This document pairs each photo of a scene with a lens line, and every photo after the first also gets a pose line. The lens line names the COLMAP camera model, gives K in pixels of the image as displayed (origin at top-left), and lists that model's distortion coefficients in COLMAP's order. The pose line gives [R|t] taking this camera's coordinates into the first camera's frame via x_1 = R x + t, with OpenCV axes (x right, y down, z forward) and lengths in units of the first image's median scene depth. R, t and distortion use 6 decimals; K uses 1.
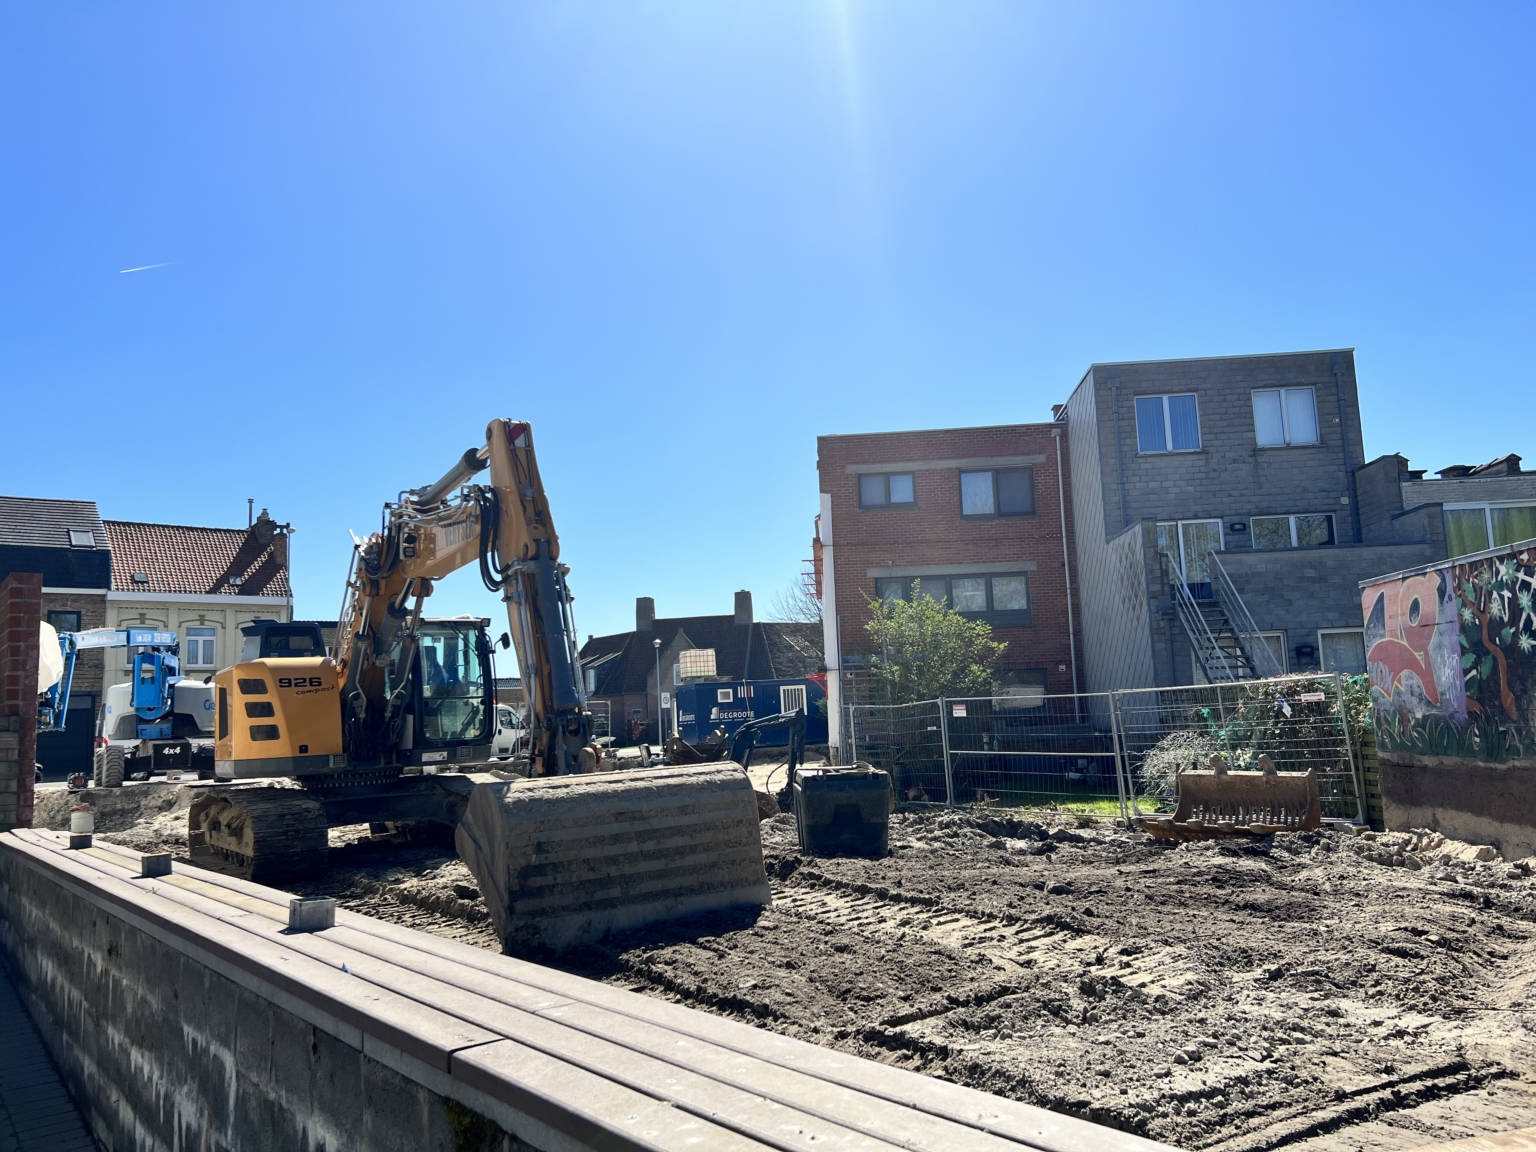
lens RADIAL K [[1145.0, 0, 767.3], [0, 1145.0, 566.6], [0, 0, 1]] dist [0.057349, -0.065223]
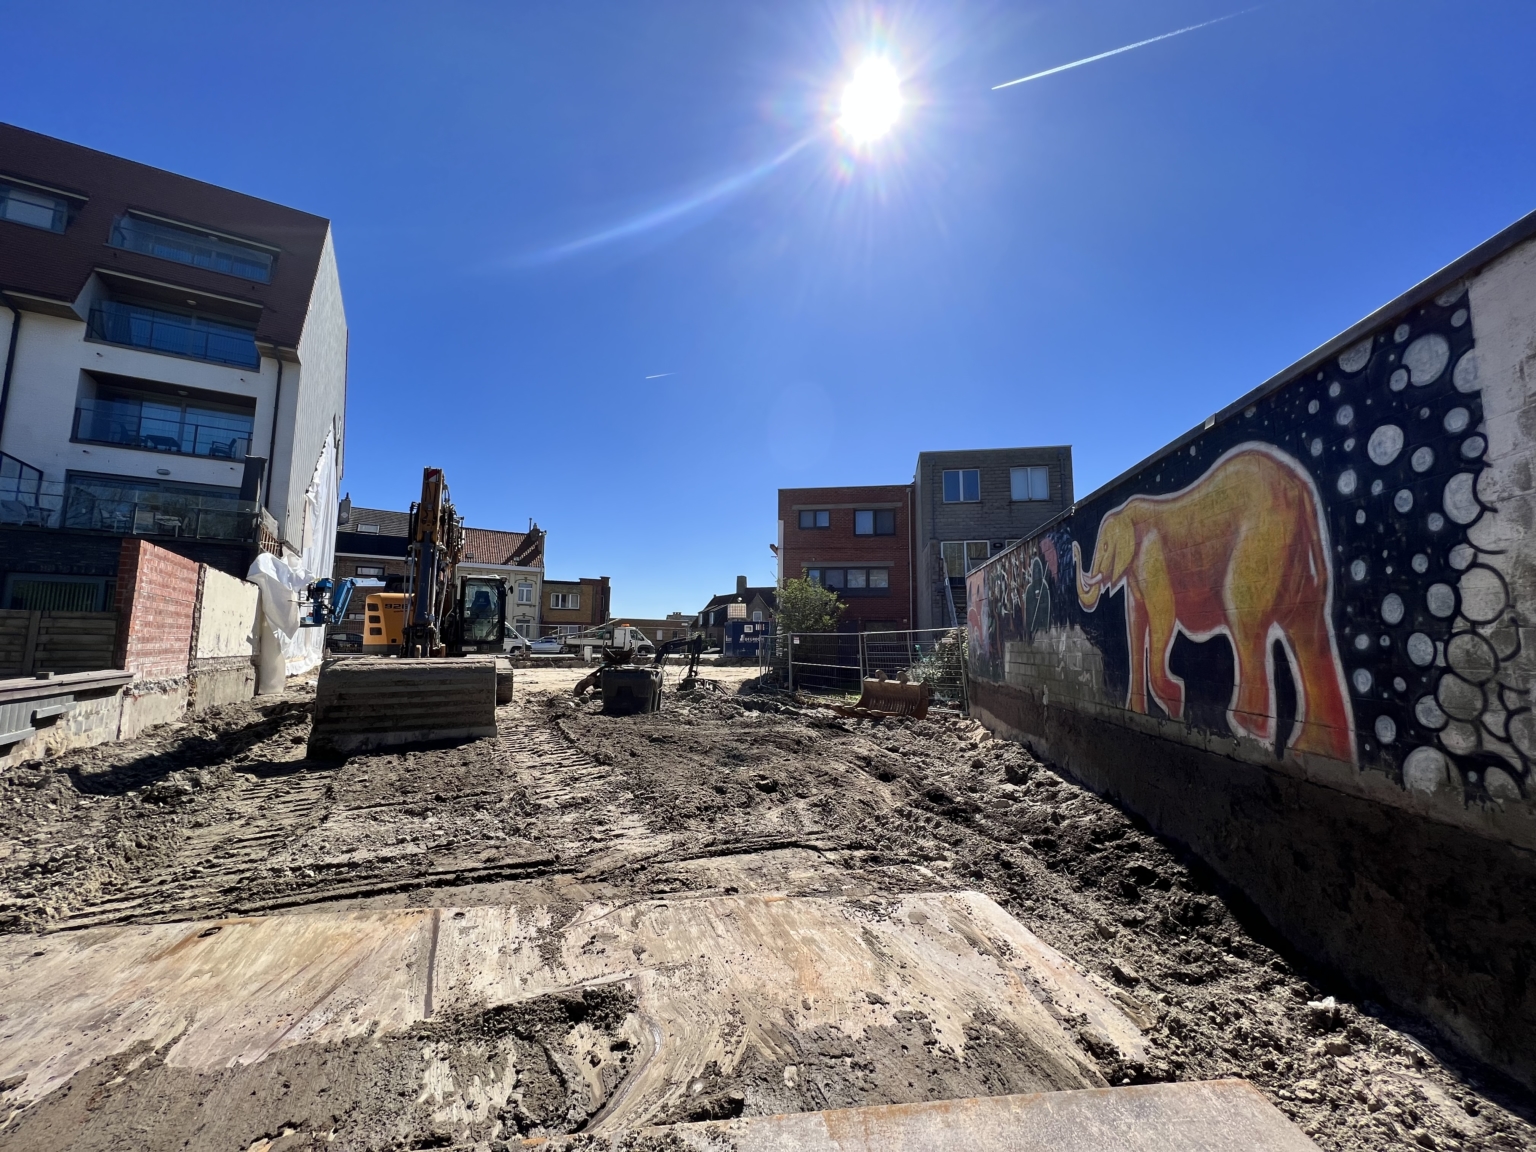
lens RADIAL K [[606.1, 0, 770.7], [0, 606.1, 571.1], [0, 0, 1]] dist [-0.004346, -0.000516]
pose [[0.992517, 0.036261, -0.116596, 0.170610], [-0.034530, 0.999262, 0.016830, 0.001586], [0.117120, -0.012678, 0.993037, 0.037931]]
